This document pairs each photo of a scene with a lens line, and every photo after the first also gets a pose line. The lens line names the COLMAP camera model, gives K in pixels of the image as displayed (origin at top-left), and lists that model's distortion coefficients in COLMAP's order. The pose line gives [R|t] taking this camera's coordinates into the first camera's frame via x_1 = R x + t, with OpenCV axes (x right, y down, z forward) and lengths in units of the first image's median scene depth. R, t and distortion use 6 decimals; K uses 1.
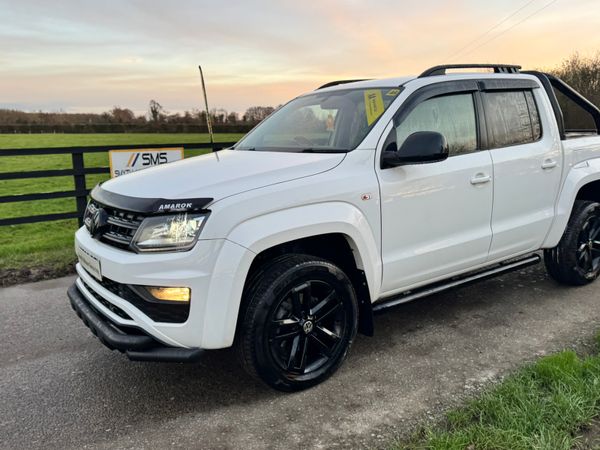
lens RADIAL K [[503.1, 0, 305.7], [0, 503.1, 223.8], [0, 0, 1]] dist [0.095296, -0.142481]
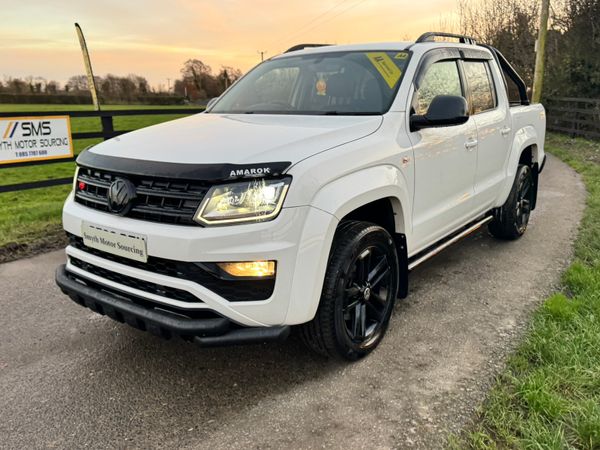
lens RADIAL K [[503.1, 0, 300.5], [0, 503.1, 222.3], [0, 0, 1]] dist [0.095296, -0.142481]
pose [[0.954248, -0.052628, 0.294348, -0.376086], [0.039443, 0.997942, 0.050559, 0.011262], [-0.296404, -0.036636, 0.954360, 0.103565]]
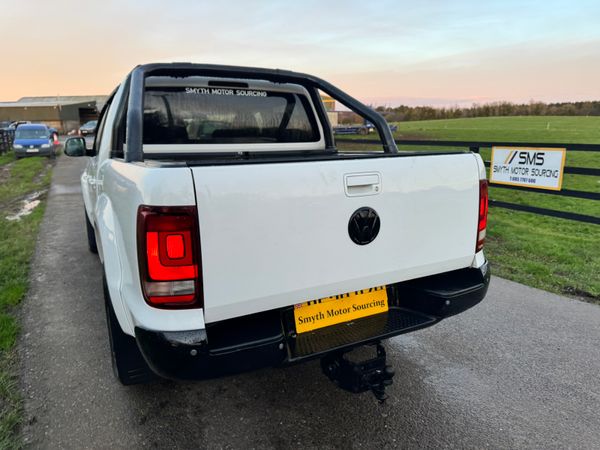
lens RADIAL K [[443.5, 0, 309.1], [0, 443.5, 220.9], [0, 0, 1]] dist [0.031607, -0.043396]
pose [[-0.140068, 0.217656, -0.965923, 1.620781], [-0.176197, 0.954490, 0.240630, -0.402171], [0.974338, 0.203897, -0.095344, 1.969126]]
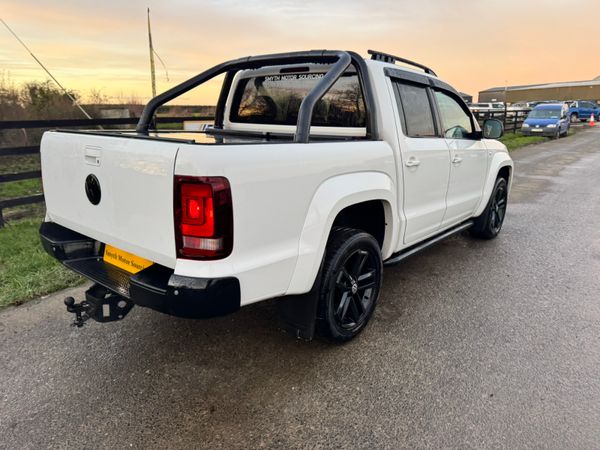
lens RADIAL K [[443.5, 0, 299.9], [0, 443.5, 224.2], [0, 0, 1]] dist [0.031607, -0.043396]
pose [[-0.972705, 0.075661, -0.219365, 0.778542], [-0.024618, 0.906366, 0.421775, -0.552735], [0.230737, 0.415663, -0.879764, 2.812615]]
